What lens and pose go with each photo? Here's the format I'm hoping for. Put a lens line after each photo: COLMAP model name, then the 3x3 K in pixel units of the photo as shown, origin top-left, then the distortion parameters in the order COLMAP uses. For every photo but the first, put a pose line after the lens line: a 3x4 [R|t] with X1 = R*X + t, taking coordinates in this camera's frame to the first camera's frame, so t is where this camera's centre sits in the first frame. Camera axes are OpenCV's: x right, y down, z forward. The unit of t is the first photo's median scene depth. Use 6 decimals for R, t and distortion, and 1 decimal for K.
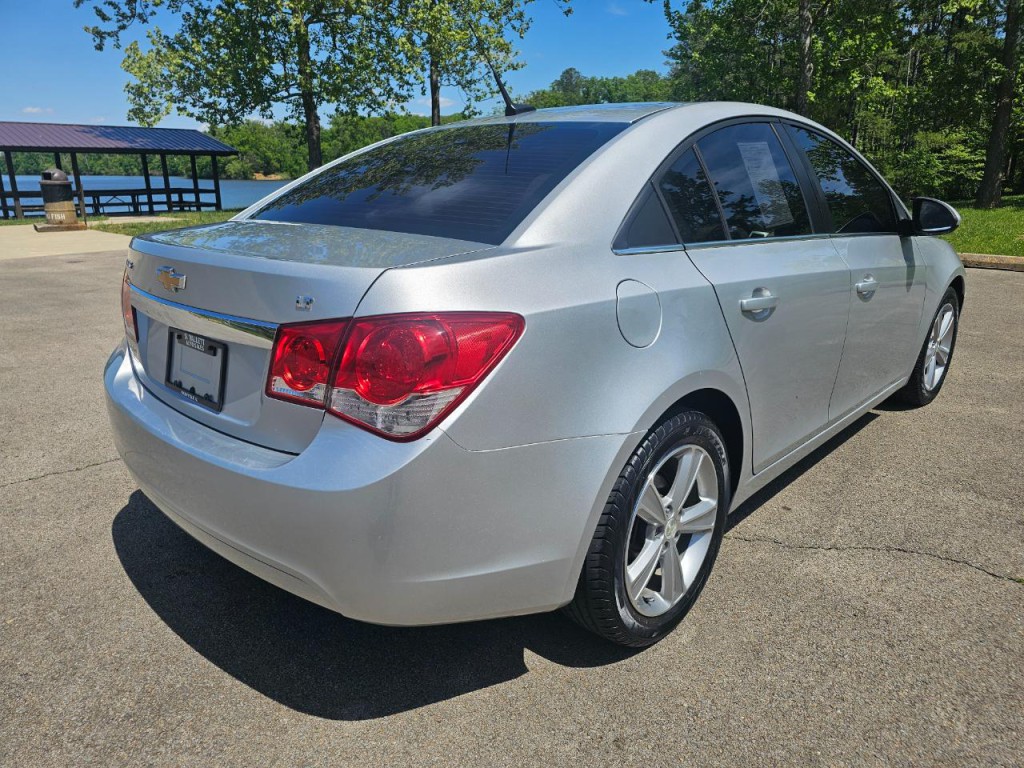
lens RADIAL K [[687.6, 0, 517.7], [0, 687.6, 389.5], [0, 0, 1]] dist [0.054031, -0.041542]
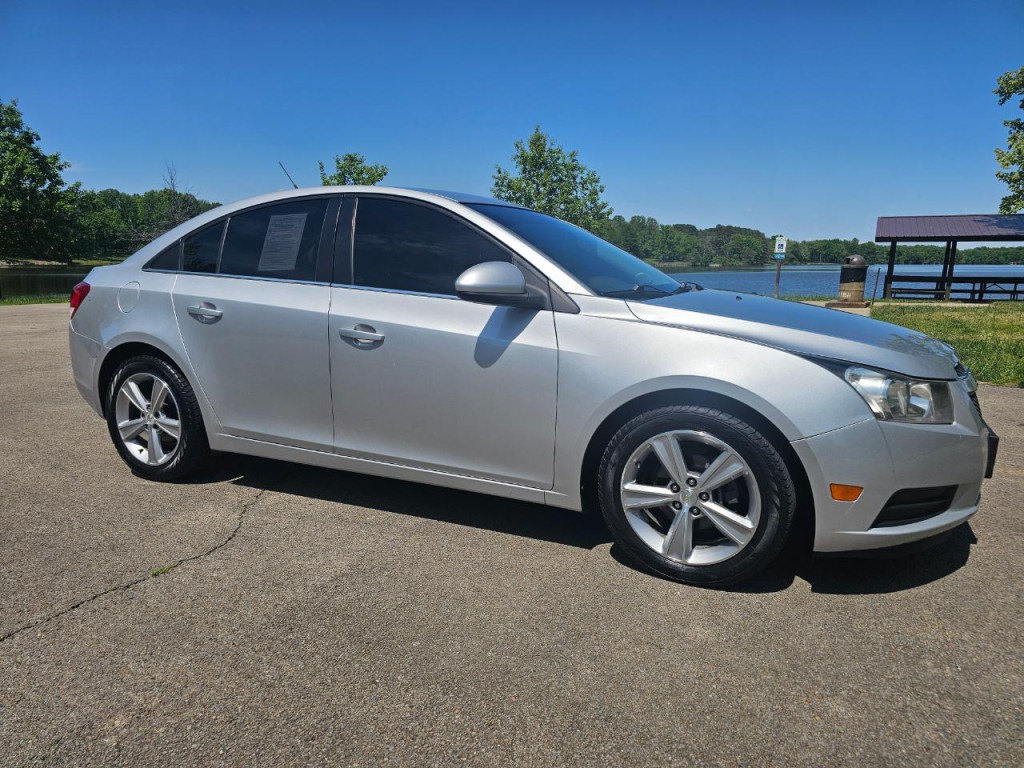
lens RADIAL K [[687.6, 0, 514.5], [0, 687.6, 386.3], [0, 0, 1]] dist [0.054031, -0.041542]
pose [[0.304404, 0.176949, -0.935963, 0.164870], [-0.293765, 0.952139, 0.084466, -0.024158], [0.906113, 0.249241, 0.341816, 0.089565]]
